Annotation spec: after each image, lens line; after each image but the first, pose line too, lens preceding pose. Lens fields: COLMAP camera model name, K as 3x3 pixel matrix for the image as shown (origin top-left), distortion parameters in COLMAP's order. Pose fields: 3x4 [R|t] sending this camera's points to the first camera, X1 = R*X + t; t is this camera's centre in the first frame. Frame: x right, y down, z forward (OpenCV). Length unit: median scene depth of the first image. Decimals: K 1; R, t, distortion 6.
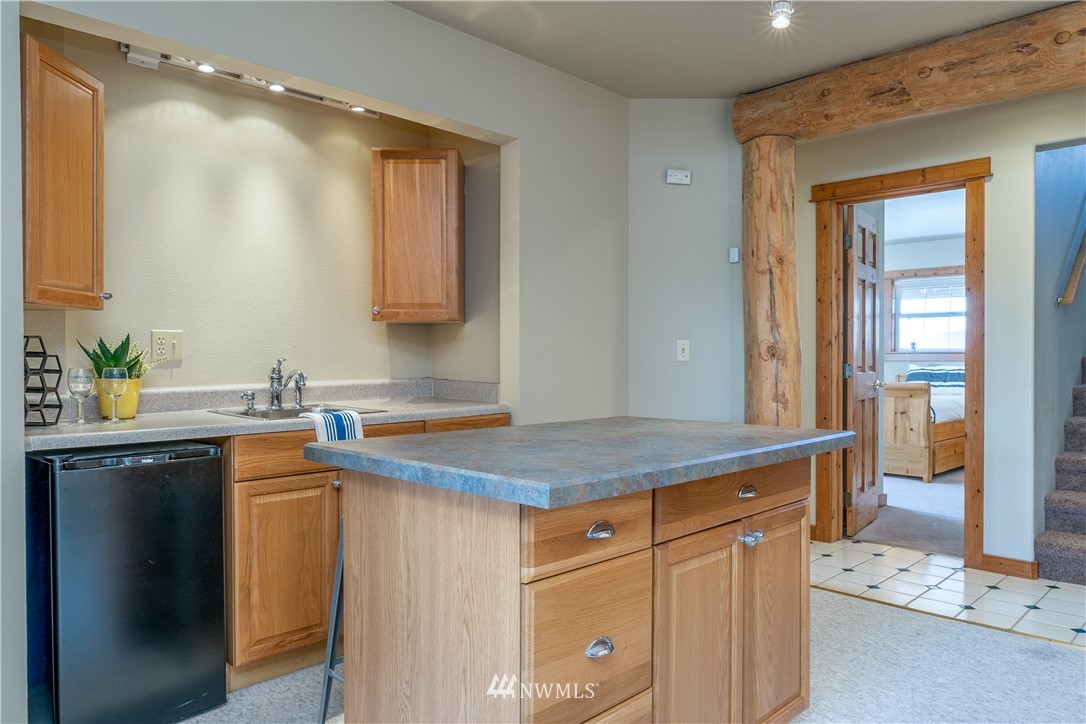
lens RADIAL K [[748.9, 0, 532.5], [0, 748.9, 362.1], [0, 0, 1]] dist [-0.003509, -0.003803]
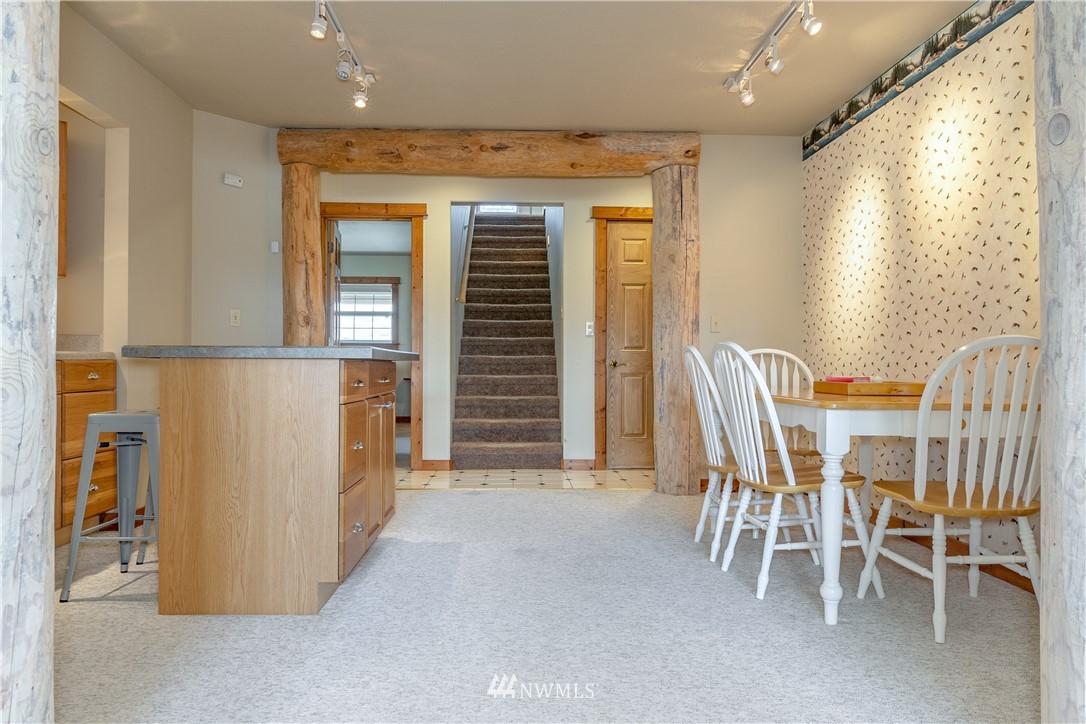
lens RADIAL K [[748.9, 0, 548.2], [0, 748.9, 362.8], [0, 0, 1]] dist [-0.003509, -0.003803]
pose [[0.672393, 0.004500, 0.740181, -0.404943], [0.004262, 0.999941, -0.009951, 0.080228], [-0.740182, 0.009846, 0.672334, -0.254803]]
